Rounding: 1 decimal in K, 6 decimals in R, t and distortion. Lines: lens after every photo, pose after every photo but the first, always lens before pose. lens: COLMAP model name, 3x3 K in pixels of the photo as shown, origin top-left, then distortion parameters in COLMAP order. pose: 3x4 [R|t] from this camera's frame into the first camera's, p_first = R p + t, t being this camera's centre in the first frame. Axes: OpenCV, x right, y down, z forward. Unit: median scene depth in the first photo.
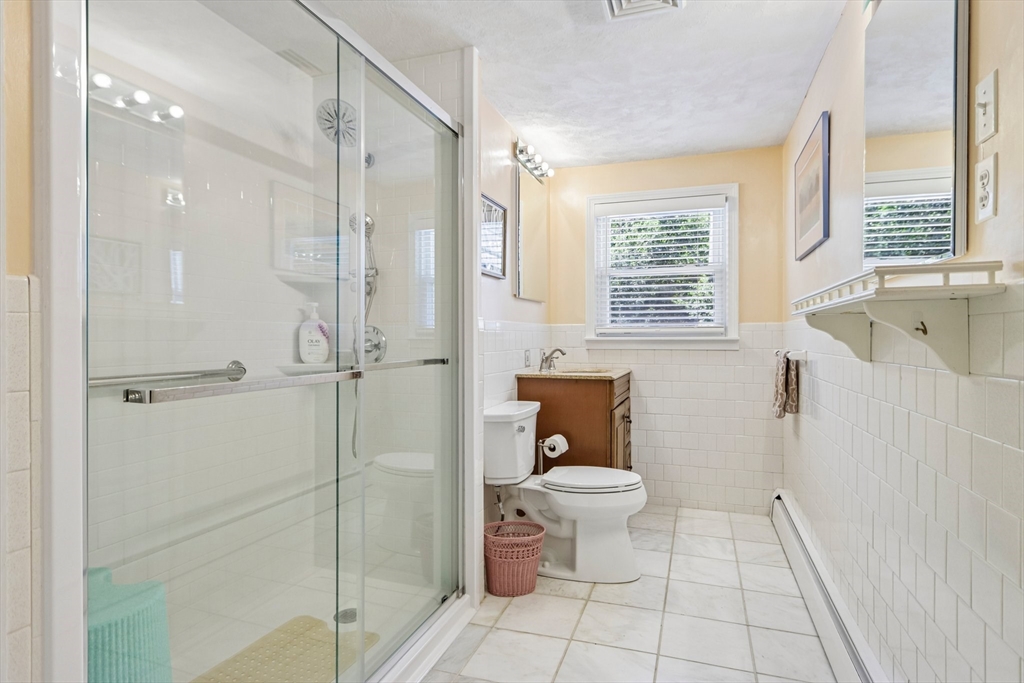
lens RADIAL K [[560.8, 0, 511.0], [0, 560.8, 342.2], [0, 0, 1]] dist [0.001940, 0.000478]
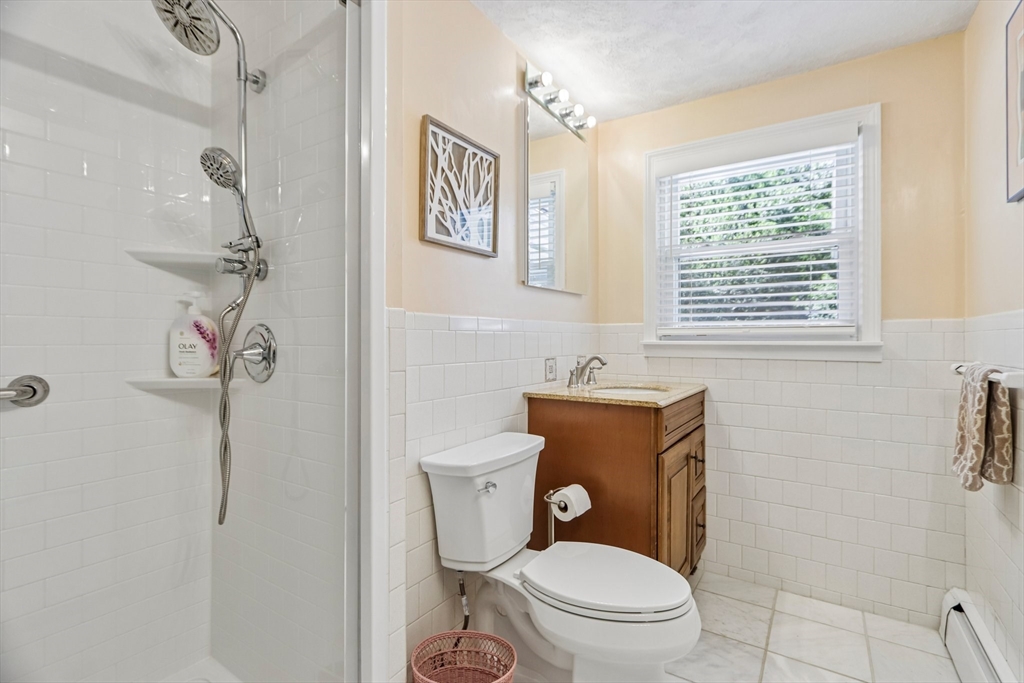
lens RADIAL K [[479.4, 0, 512.6], [0, 479.4, 339.2], [0, 0, 1]] dist [-0.000669, -0.001713]
pose [[0.969024, 0.003402, -0.246941, 0.145562], [-0.005256, 0.999963, -0.006848, -0.006537], [0.246909, 0.007934, 0.969006, 0.401235]]
